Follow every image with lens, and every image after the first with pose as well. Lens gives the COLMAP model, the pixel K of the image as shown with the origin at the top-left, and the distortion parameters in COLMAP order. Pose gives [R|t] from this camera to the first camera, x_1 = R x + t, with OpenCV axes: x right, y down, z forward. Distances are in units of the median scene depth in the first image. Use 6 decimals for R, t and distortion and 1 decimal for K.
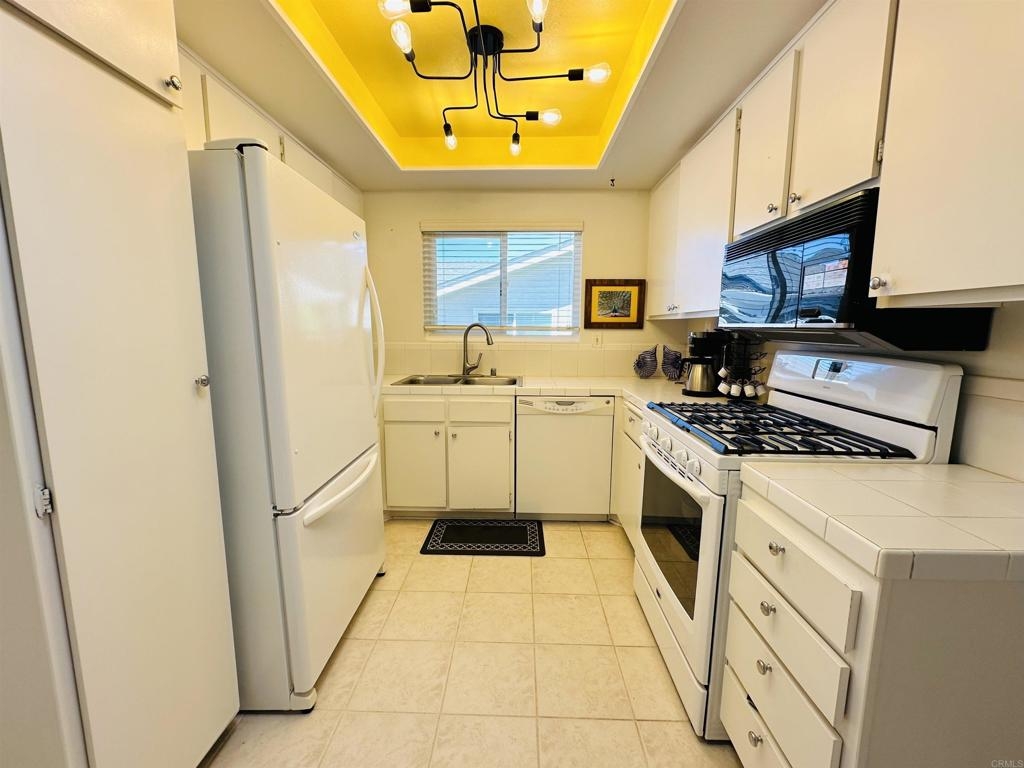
lens RADIAL K [[422.4, 0, 512.0], [0, 422.4, 384.0], [0, 0, 1]] dist [-0.001242, 0.000280]
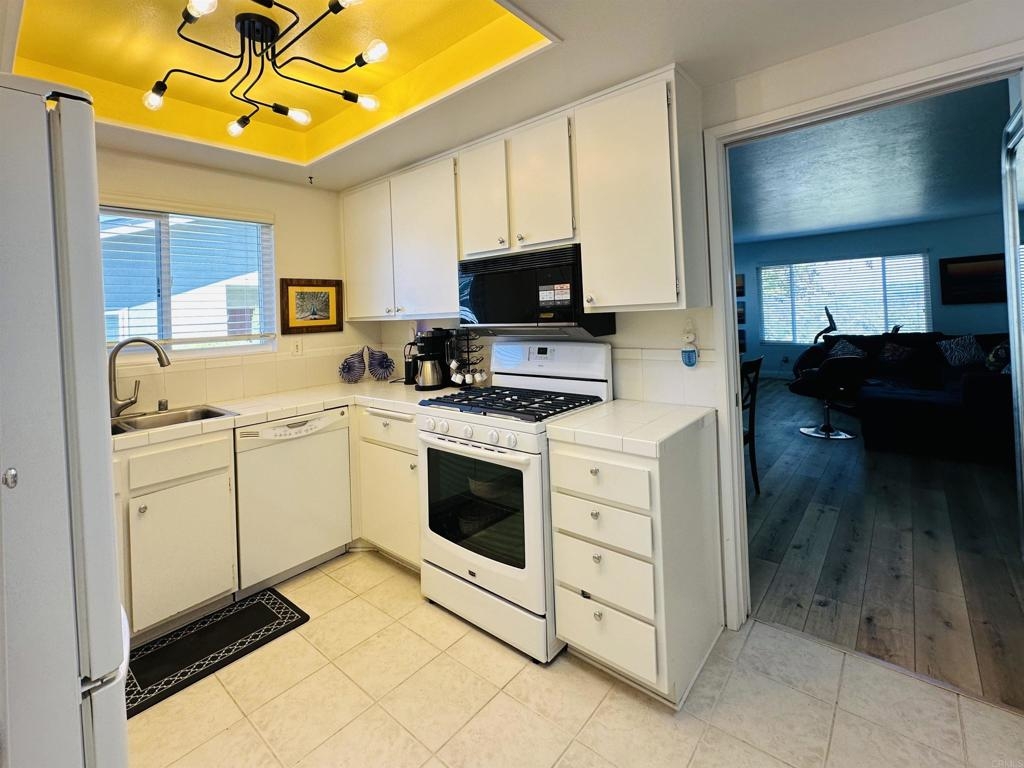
lens RADIAL K [[493.3, 0, 531.8], [0, 493.3, 302.3], [0, 0, 1]] dist [-0.002087, -0.000484]
pose [[0.583159, -0.012233, 0.812266, -0.400435], [0.148398, 0.984666, -0.091711, -0.035234], [-0.798689, 0.174020, 0.576032, 0.017903]]
